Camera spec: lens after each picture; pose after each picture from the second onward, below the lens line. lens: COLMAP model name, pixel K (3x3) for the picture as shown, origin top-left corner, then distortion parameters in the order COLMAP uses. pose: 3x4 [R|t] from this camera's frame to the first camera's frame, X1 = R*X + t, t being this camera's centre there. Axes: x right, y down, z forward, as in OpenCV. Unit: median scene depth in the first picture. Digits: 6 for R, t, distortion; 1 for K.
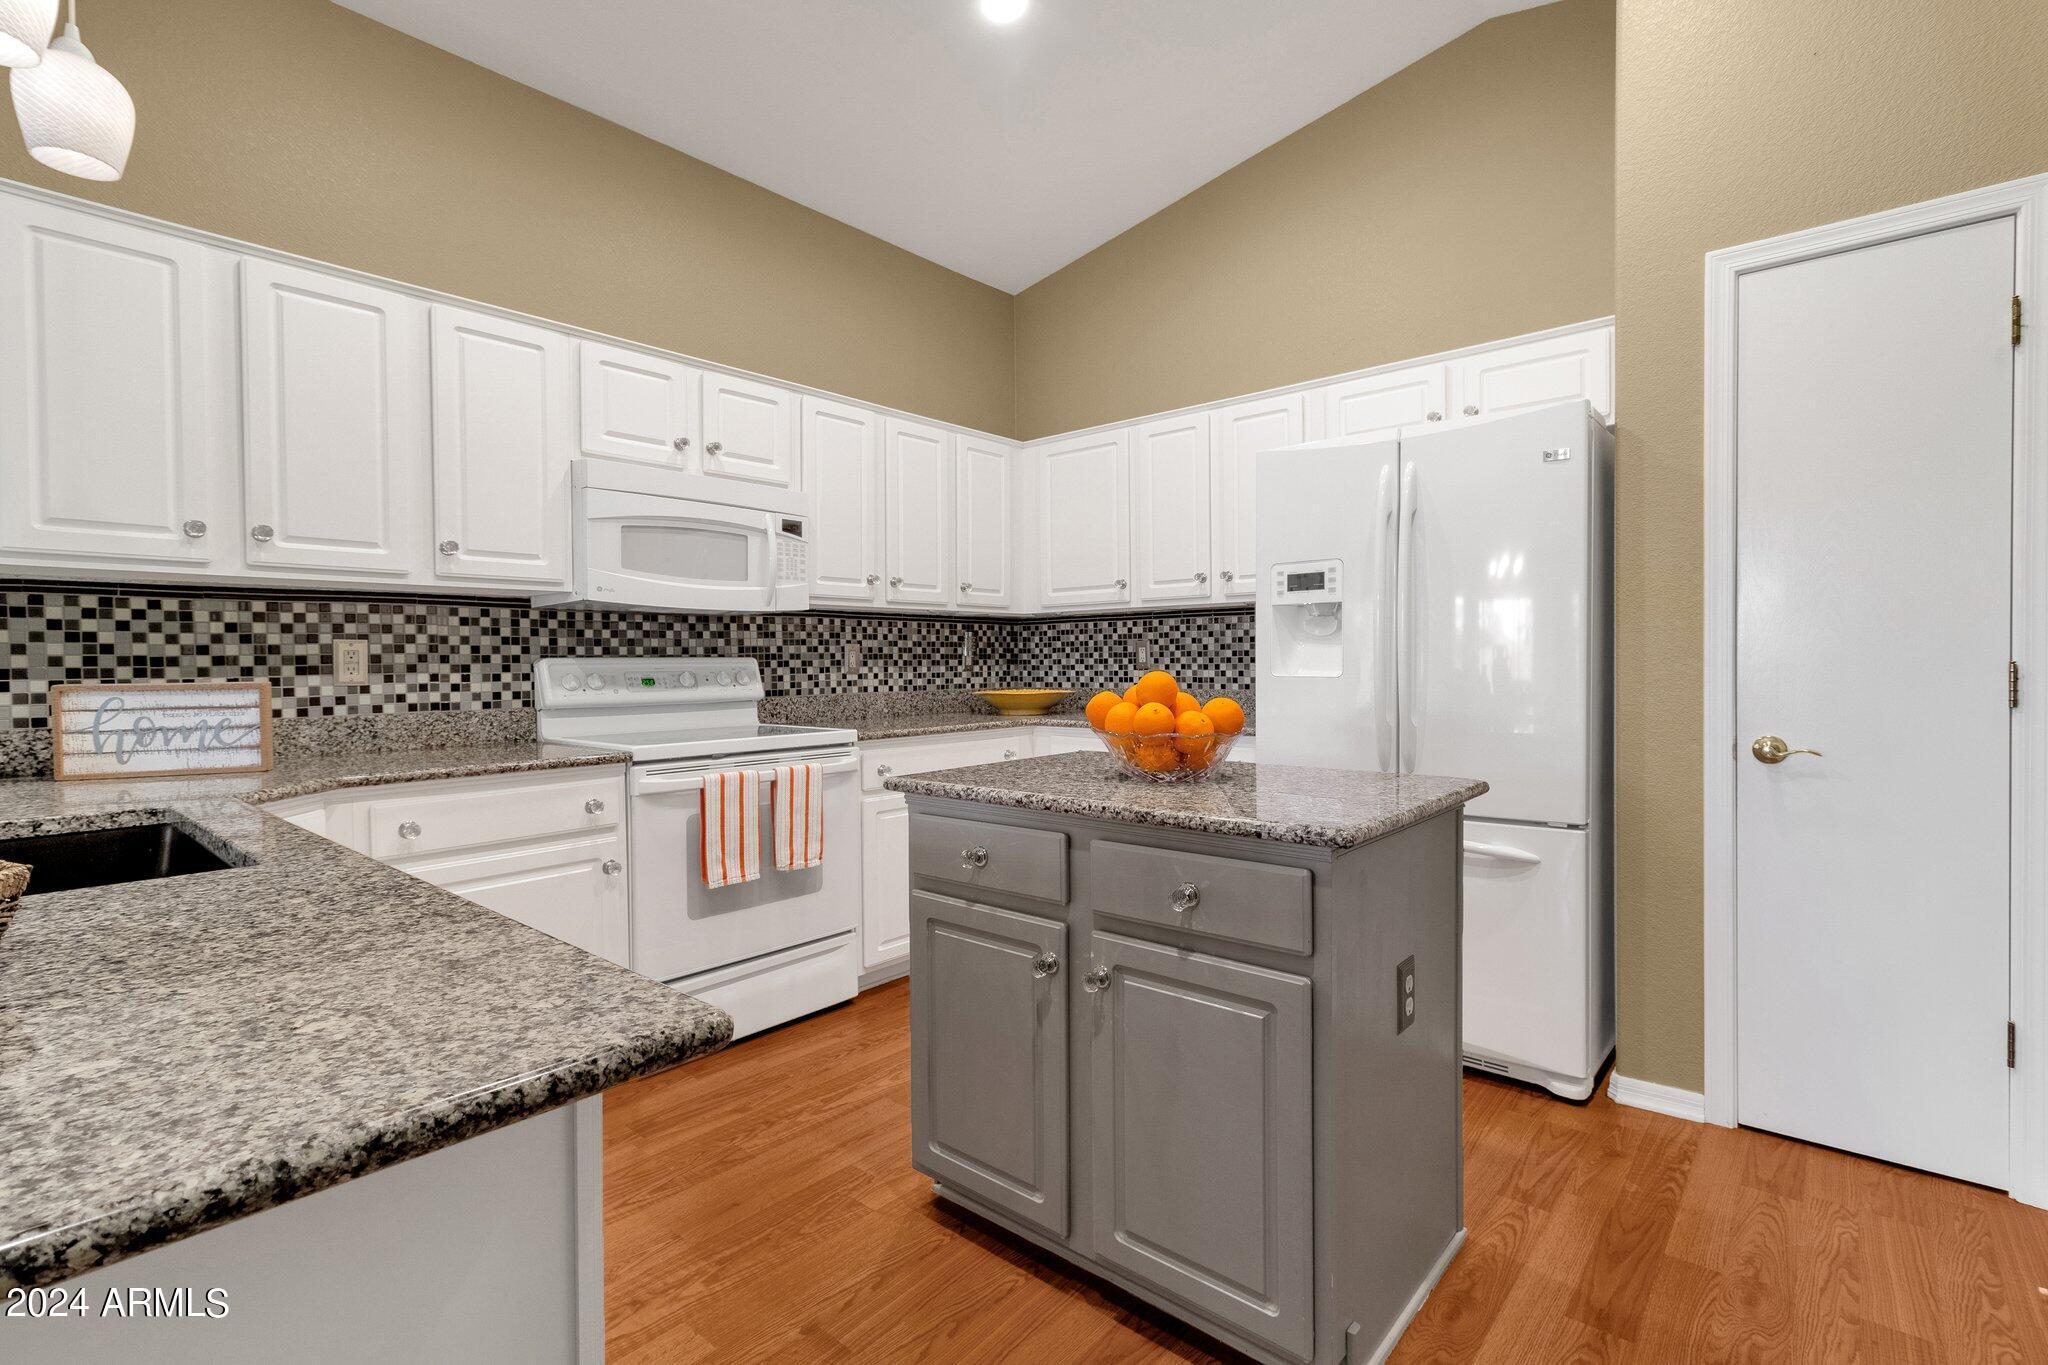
lens RADIAL K [[951.6, 0, 1042.6], [0, 951.6, 674.5], [0, 0, 1]] dist [0.012044, -0.000839]
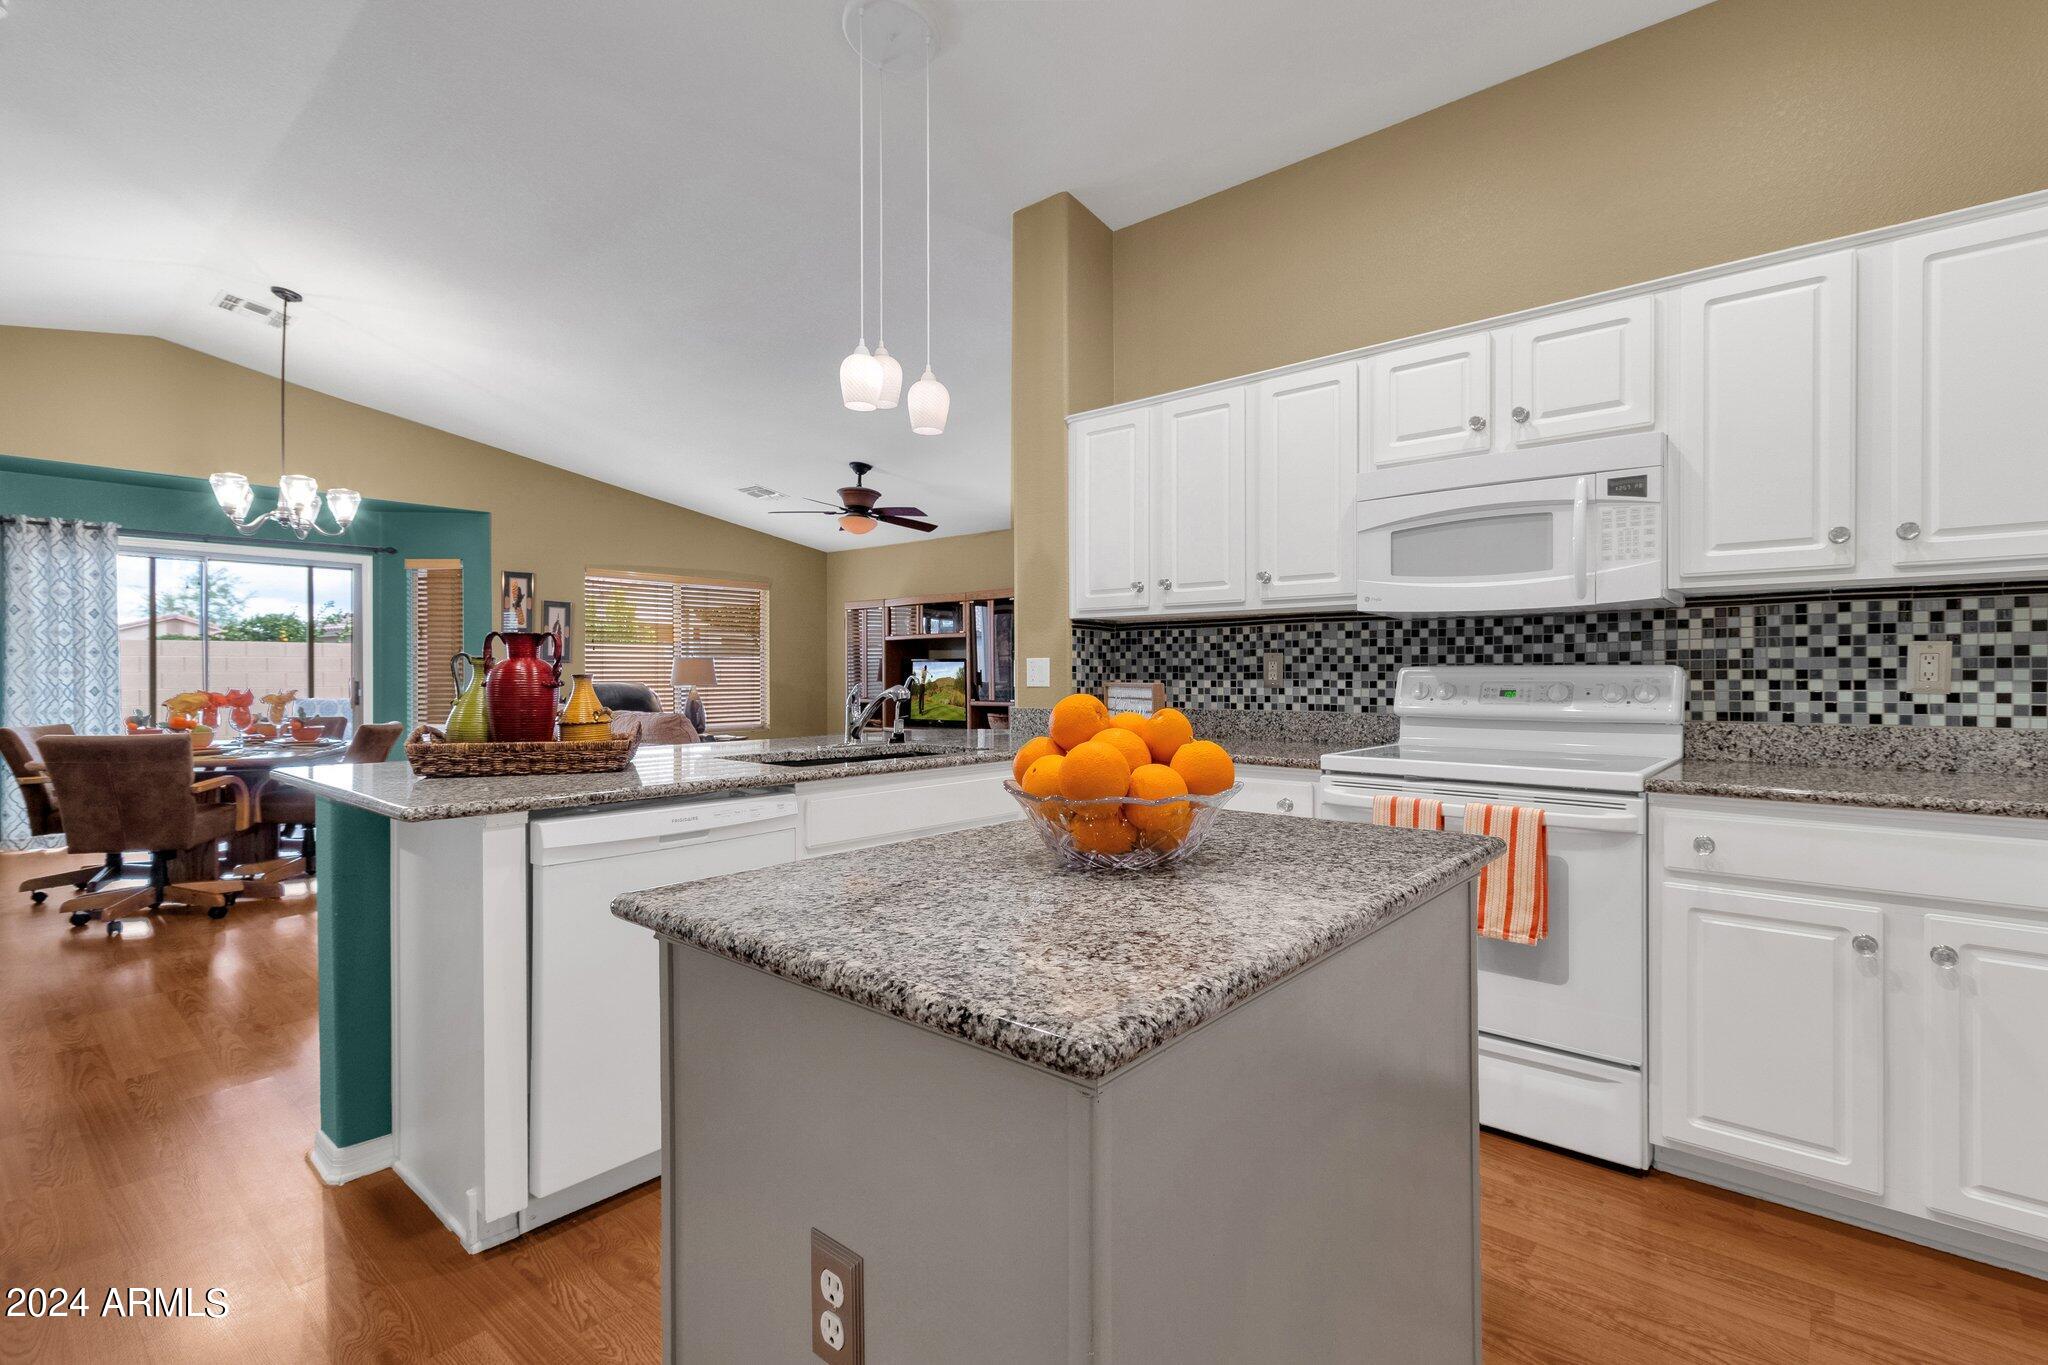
lens RADIAL K [[951.6, 0, 1042.6], [0, 951.6, 674.5], [0, 0, 1]] dist [0.012044, -0.000839]
pose [[-0.008348, 0.011355, -0.999901, 0.497220], [-0.012352, 0.999858, 0.011458, -0.015255], [0.999889, 0.012447, -0.008206, 0.595487]]
